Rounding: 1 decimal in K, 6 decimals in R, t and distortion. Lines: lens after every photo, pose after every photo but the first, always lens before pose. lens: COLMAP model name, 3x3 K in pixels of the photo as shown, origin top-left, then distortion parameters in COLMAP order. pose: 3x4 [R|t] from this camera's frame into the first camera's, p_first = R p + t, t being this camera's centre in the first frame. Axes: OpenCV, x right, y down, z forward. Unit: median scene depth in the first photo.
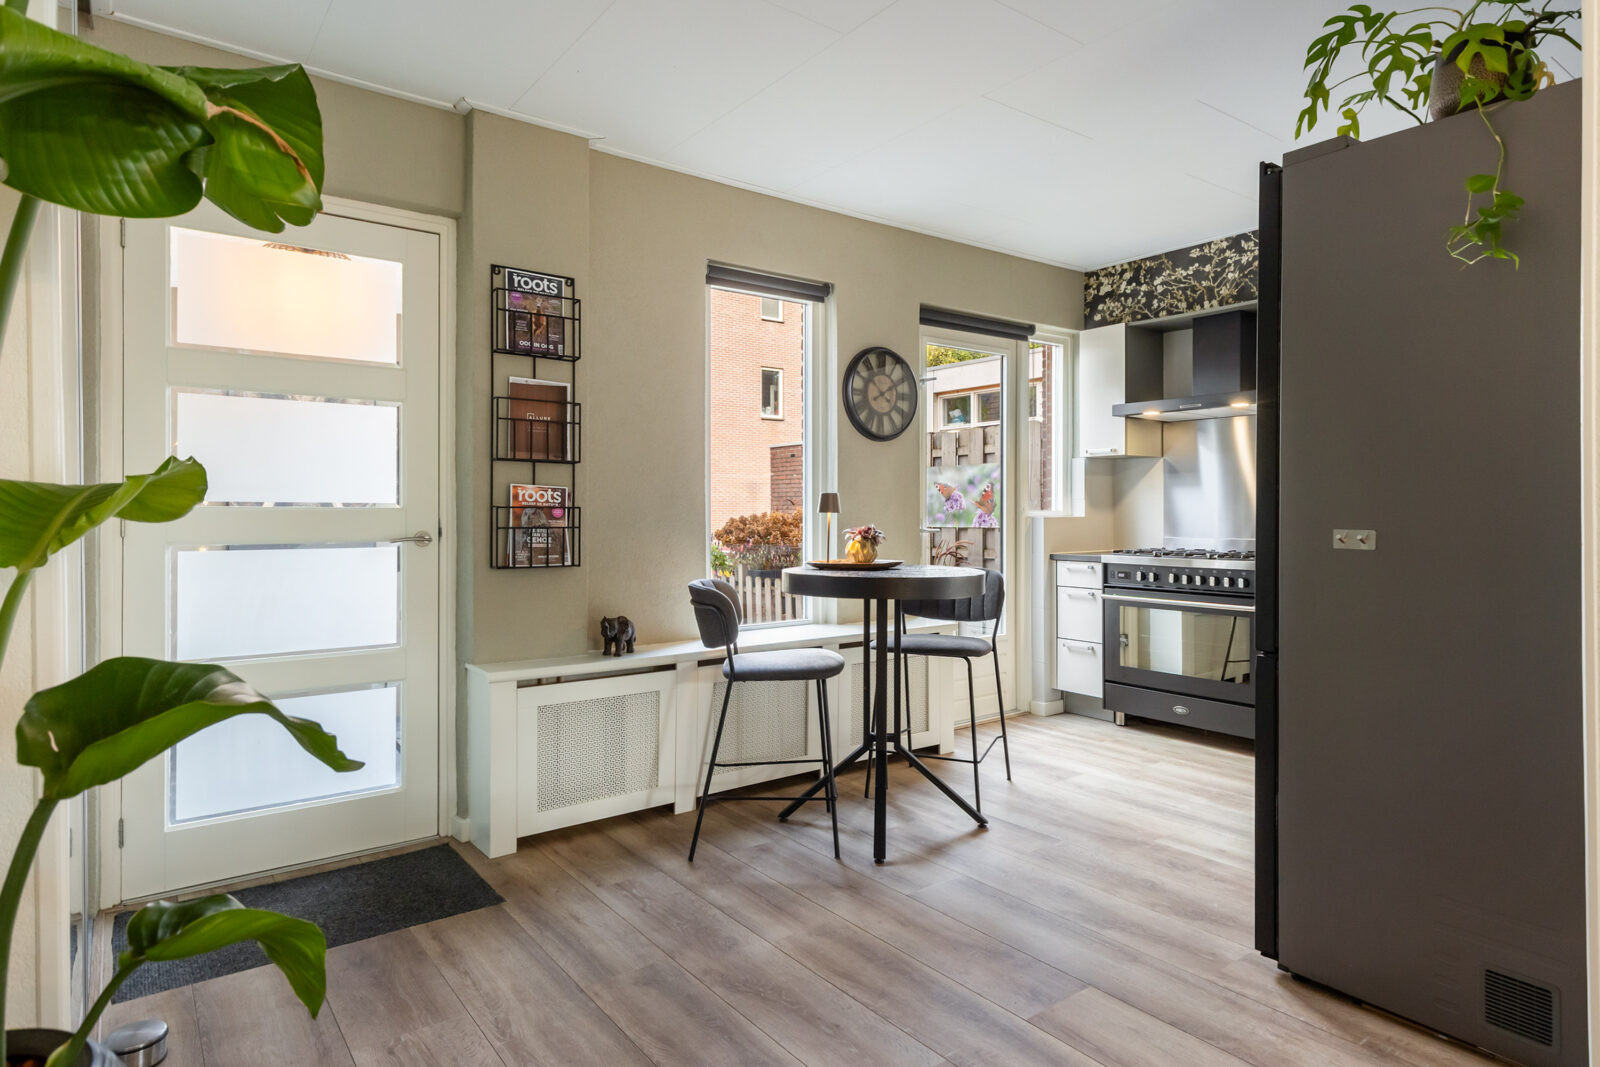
lens RADIAL K [[911.9, 0, 820.1], [0, 911.9, 513.7], [0, 0, 1]] dist [0.003659, 0.001971]
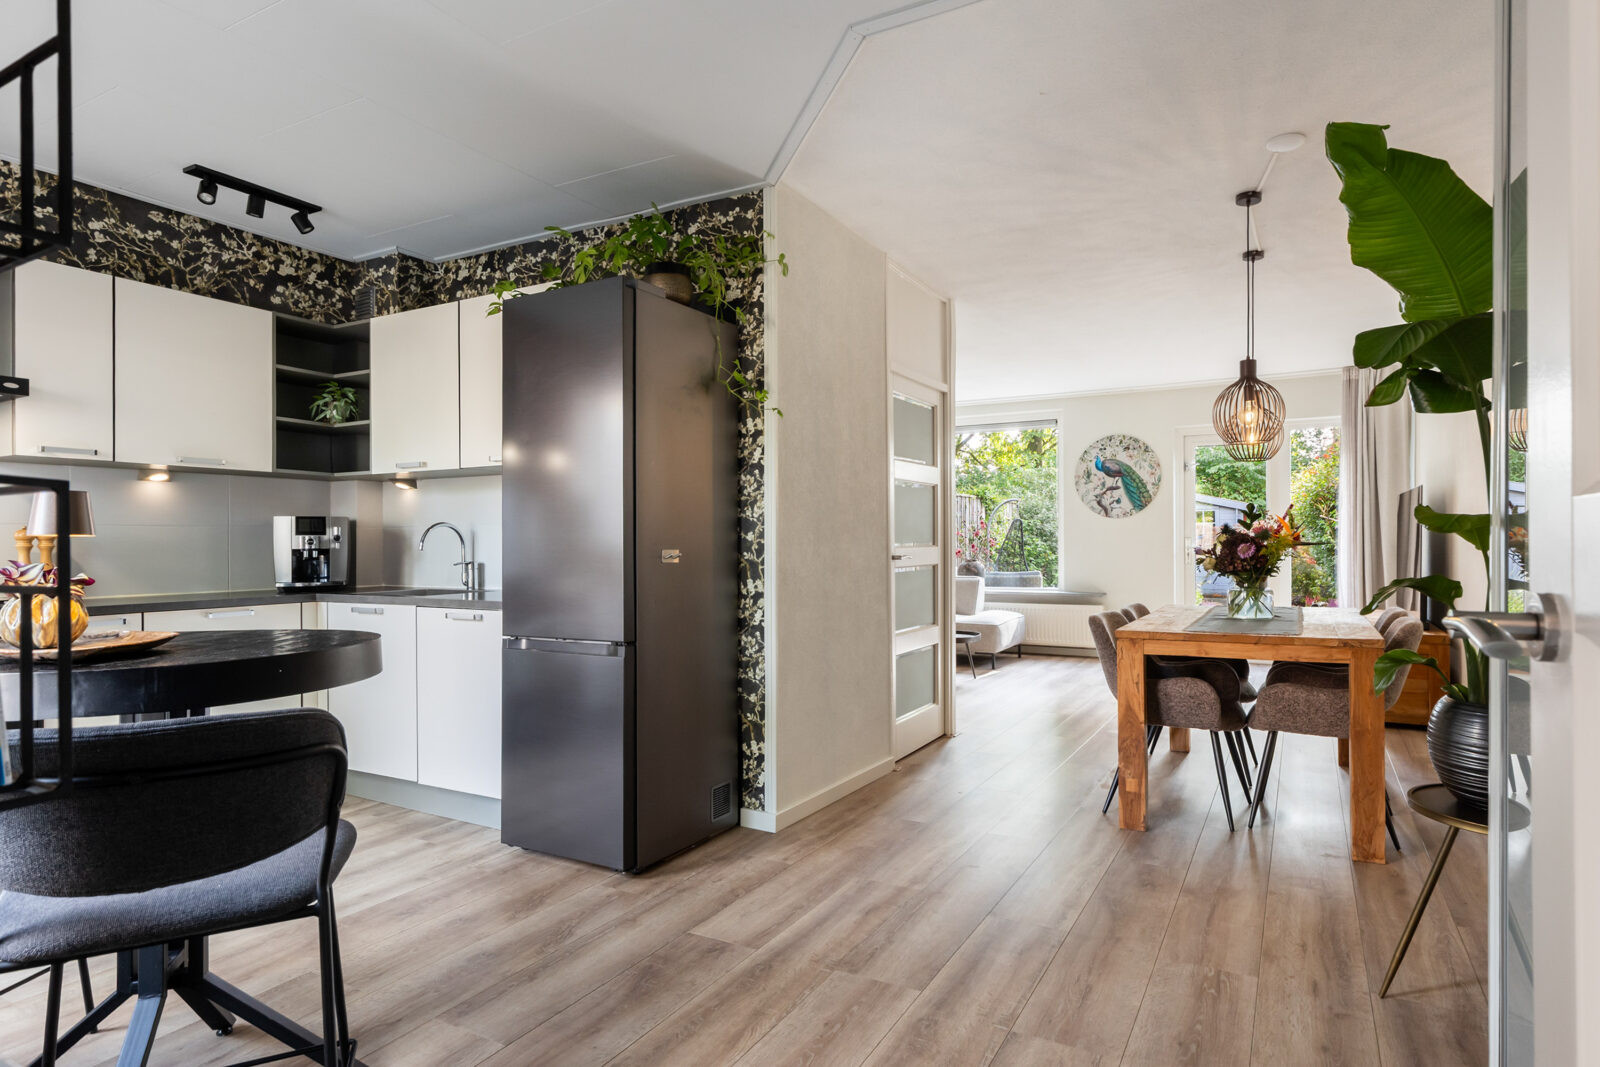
lens RADIAL K [[911.9, 0, 797.0], [0, 911.9, 536.0], [0, 0, 1]] dist [0.003659, 0.001971]
pose [[-0.395911, -0.003658, 0.918281, -0.583501], [-0.002652, 0.999992, 0.002840, -0.015557], [-0.918285, -0.001311, -0.395918, 0.881869]]
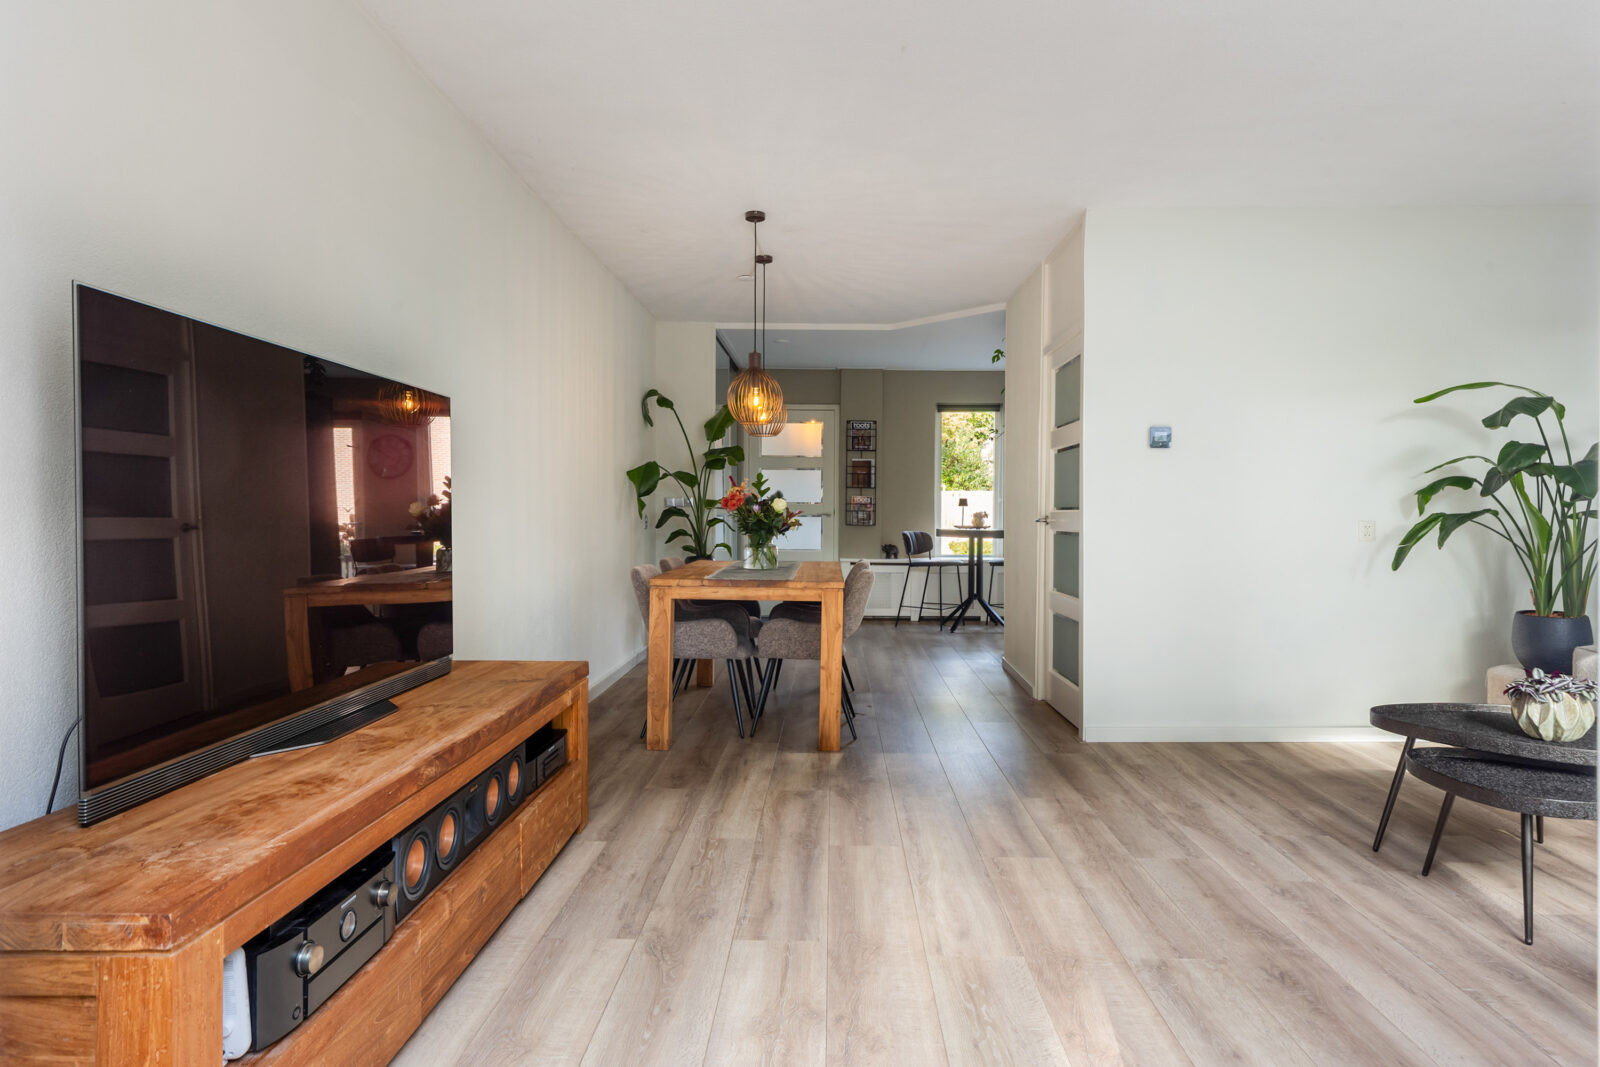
lens RADIAL K [[911.9, 0, 807.6], [0, 911.9, 533.9], [0, 0, 1]] dist [0.003659, 0.001971]
pose [[0.772072, 0.019912, -0.635223, 0.759278], [-0.006458, 0.999703, 0.023488, 0.011480], [0.635502, -0.014032, 0.771972, -0.722191]]
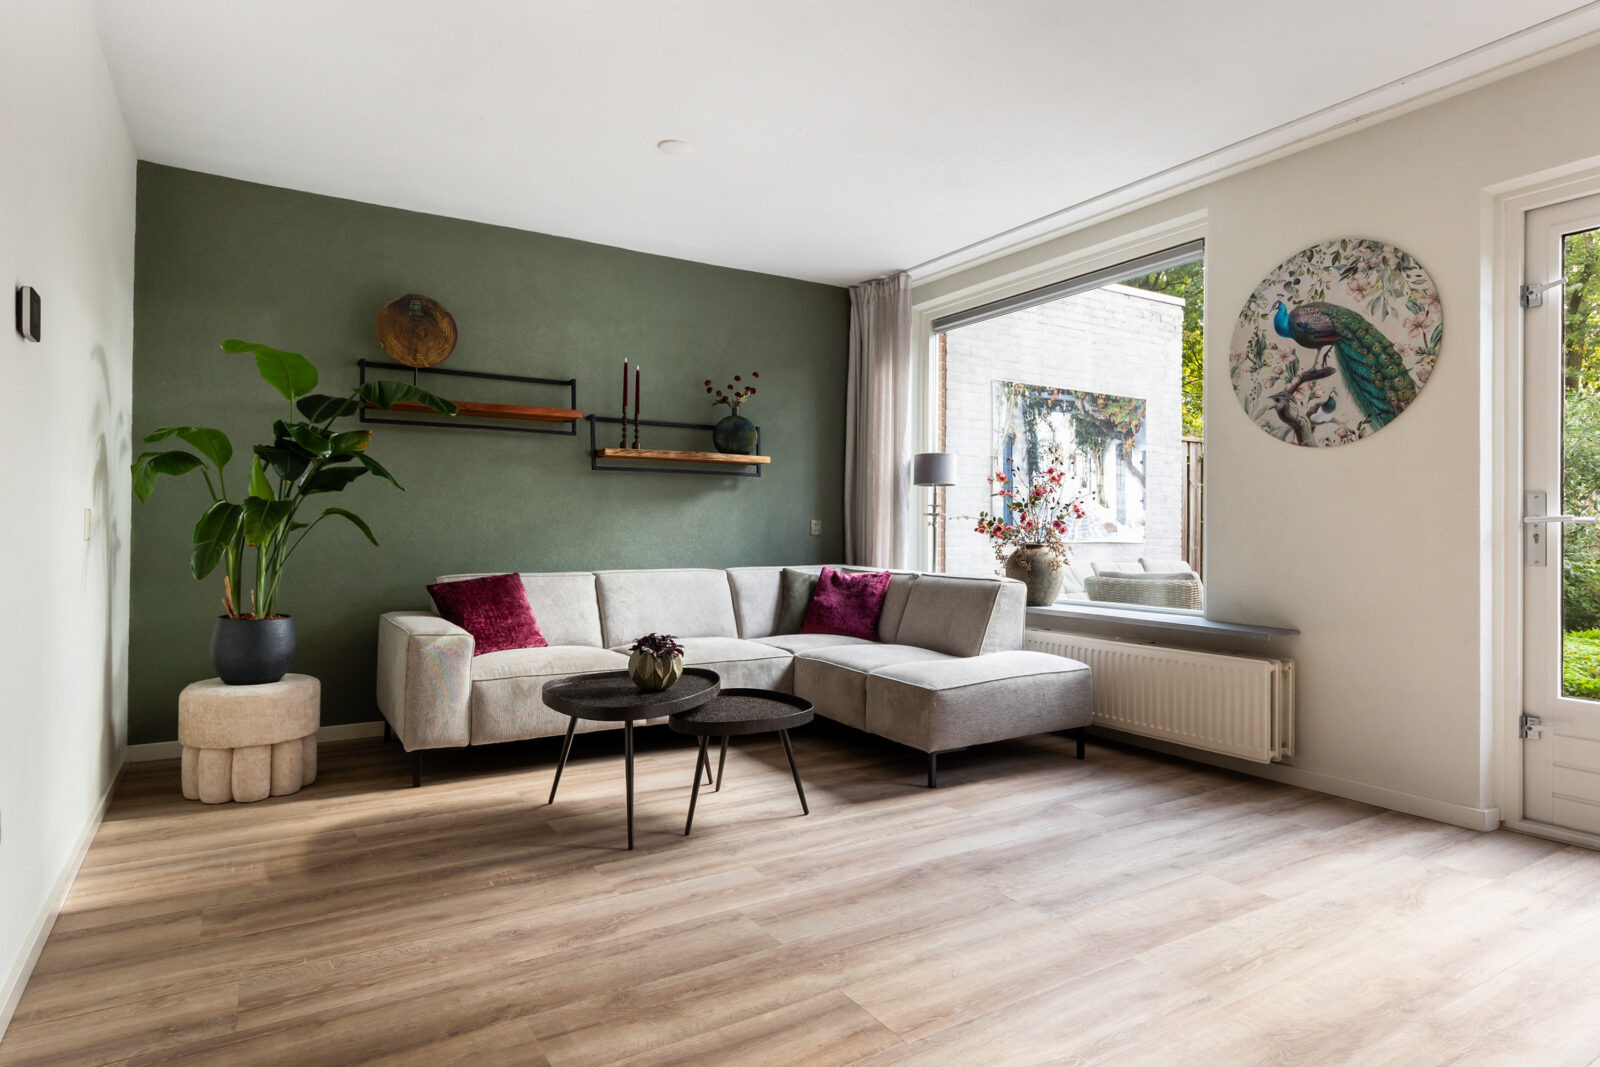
lens RADIAL K [[911.9, 0, 813.9], [0, 911.9, 534.5], [0, 0, 1]] dist [0.003659, 0.001971]
pose [[0.092002, -0.000299, 0.995759, 0.166926], [-0.006152, 0.999981, 0.000868, 0.031043], [-0.995740, -0.006206, 0.091999, -0.236839]]
